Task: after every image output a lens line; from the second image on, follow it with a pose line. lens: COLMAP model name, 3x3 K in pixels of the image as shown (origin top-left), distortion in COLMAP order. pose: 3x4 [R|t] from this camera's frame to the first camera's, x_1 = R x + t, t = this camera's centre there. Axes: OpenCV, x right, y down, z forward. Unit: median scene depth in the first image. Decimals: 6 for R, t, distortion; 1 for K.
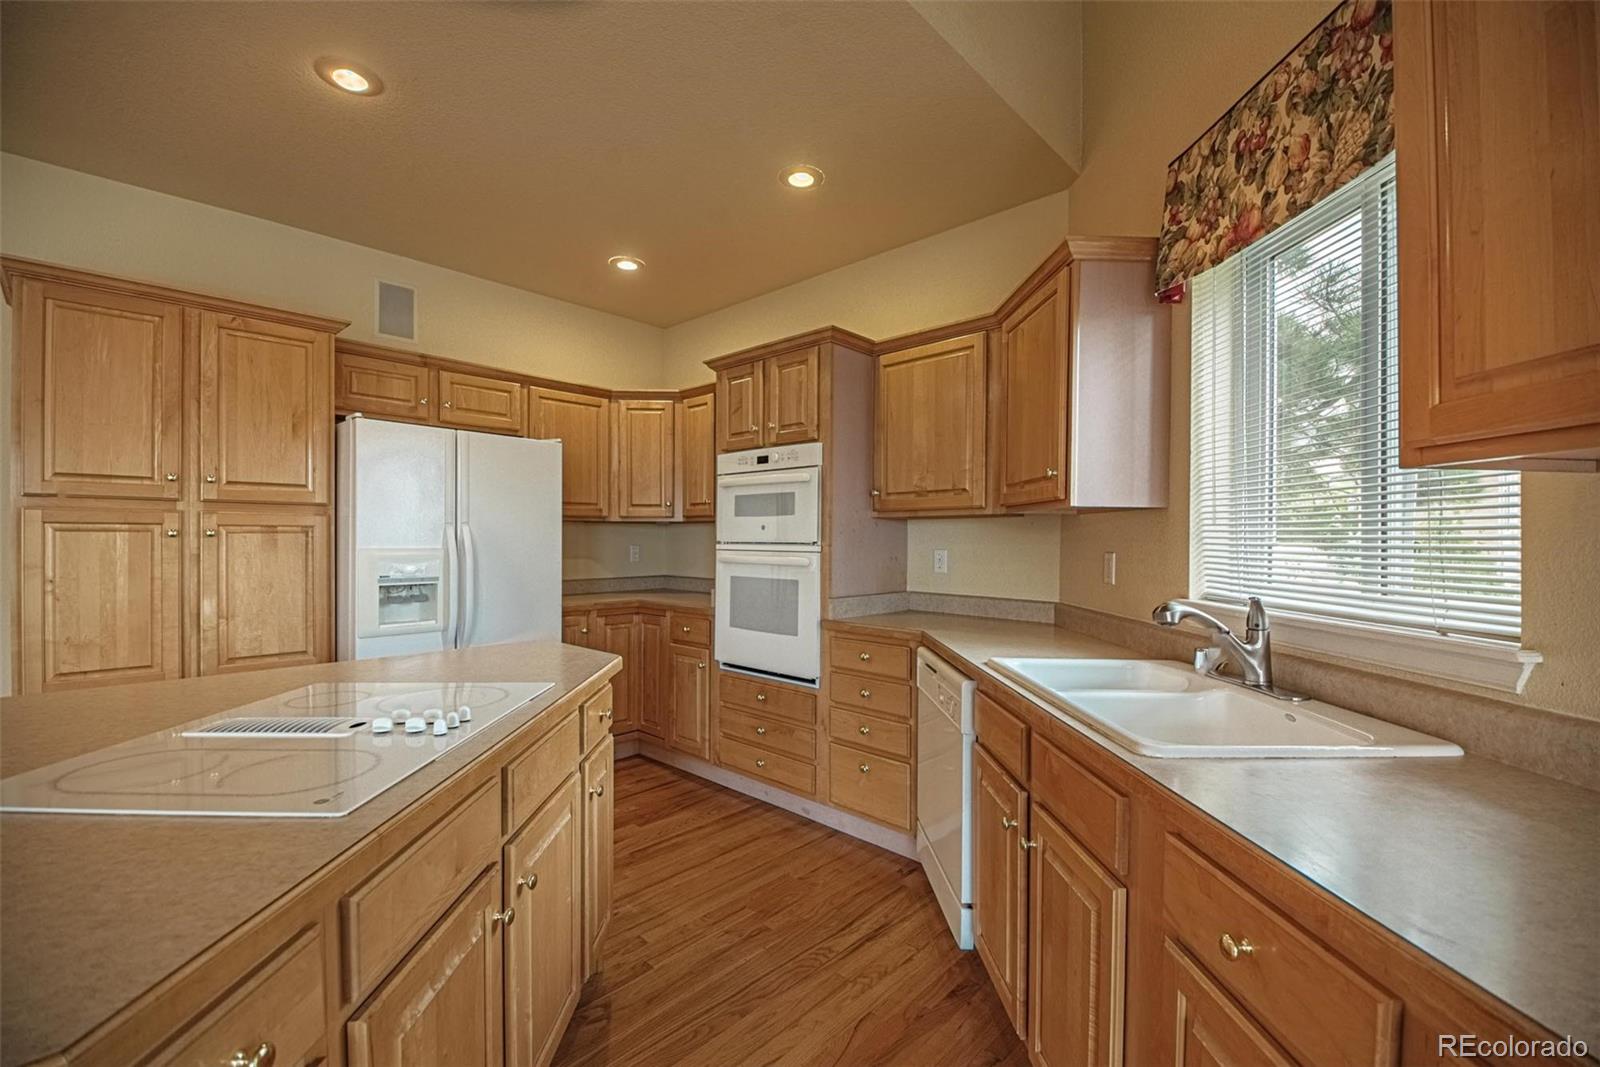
lens RADIAL K [[705.2, 0, 806.9], [0, 705.2, 537.3], [0, 0, 1]] dist [-0.011225, -0.001994]
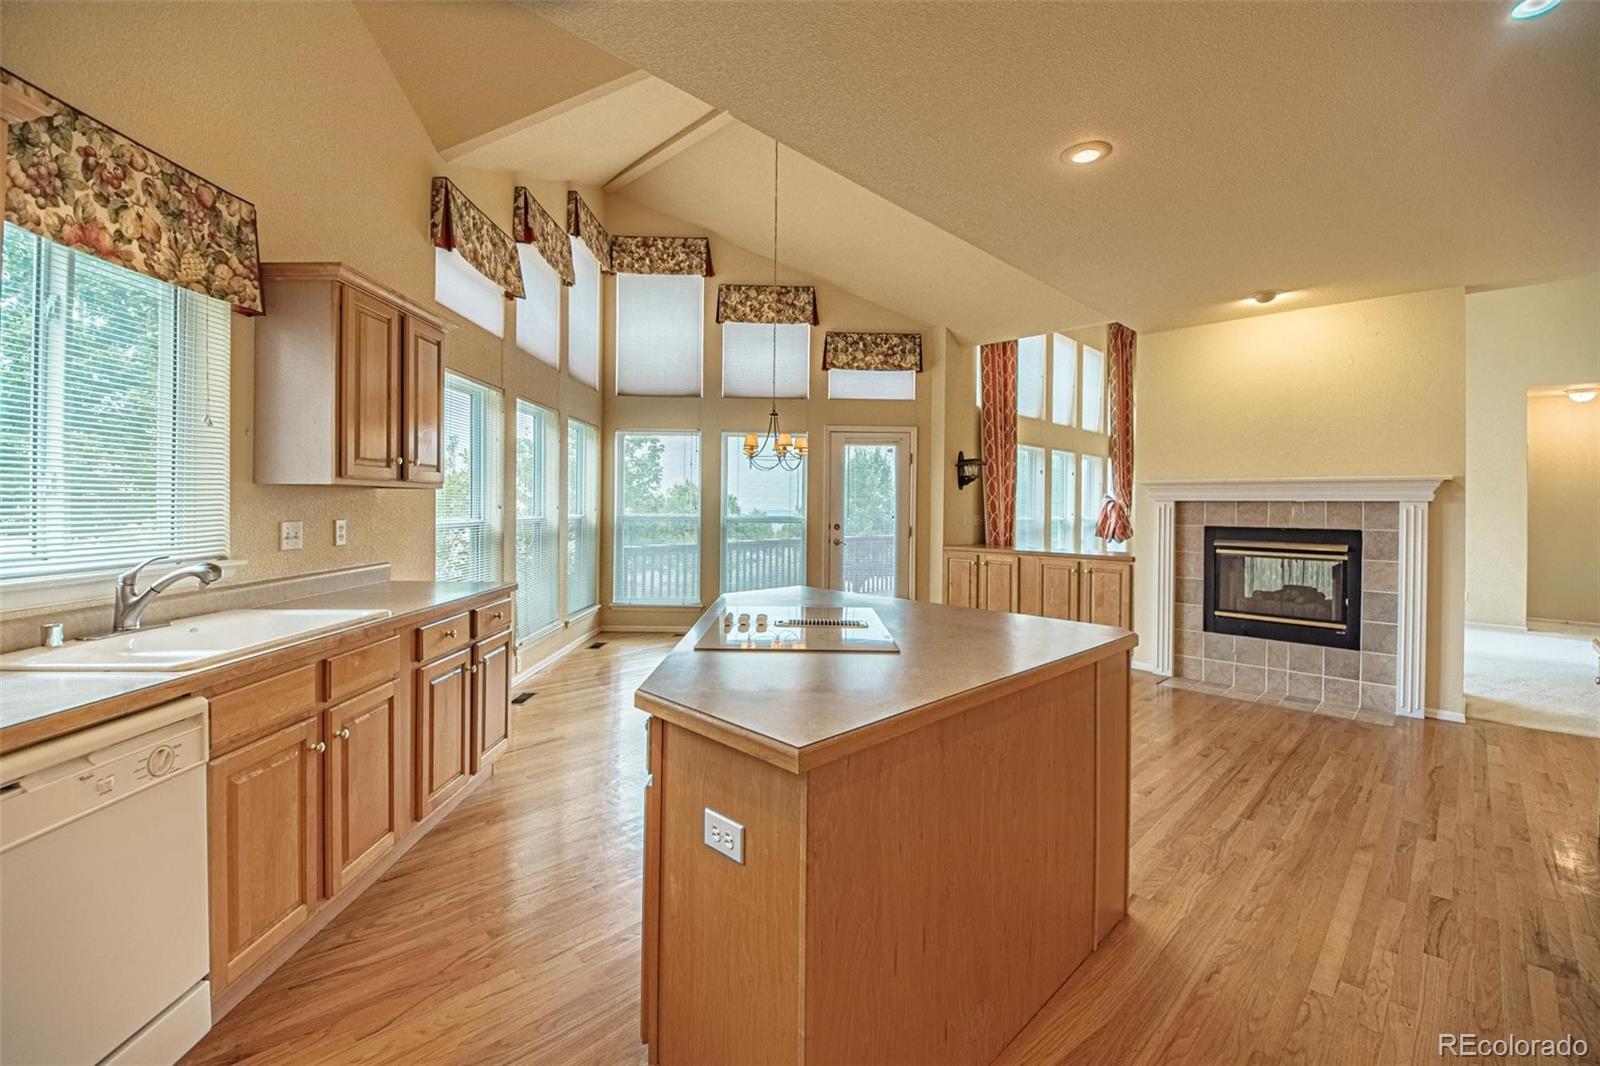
lens RADIAL K [[670.1, 0, 803.1], [0, 670.1, 505.7], [0, 0, 1]] dist [-0.012188, -0.004521]
pose [[-0.999701, -0.011240, 0.021718, -0.322007], [-0.011343, 0.999925, -0.004663, -0.011512], [-0.021664, -0.004908, -0.999753, 1.199811]]
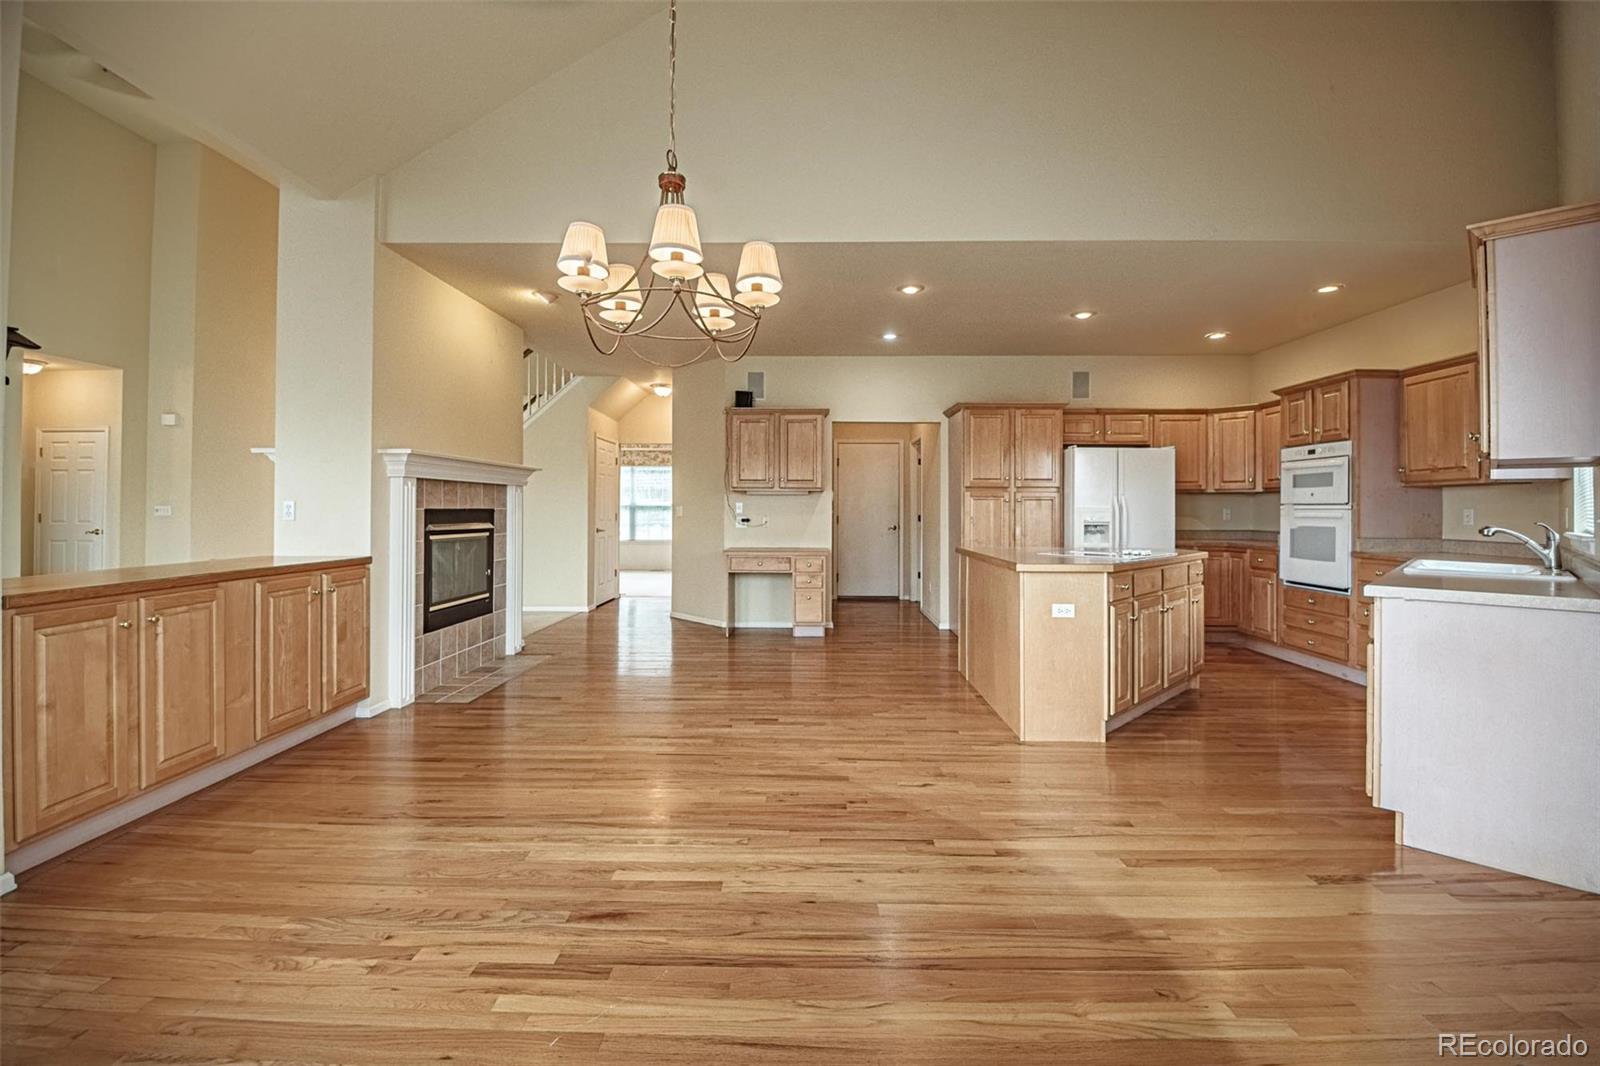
lens RADIAL K [[670.1, 0, 795.7], [0, 670.1, 504.5], [0, 0, 1]] dist [-0.012188, -0.004521]
pose [[0.668443, -0.005837, -0.743740, 0.318613], [-0.000996, 0.999961, -0.008743, 0.026681], [0.743763, 0.006585, 0.668412, -1.014964]]
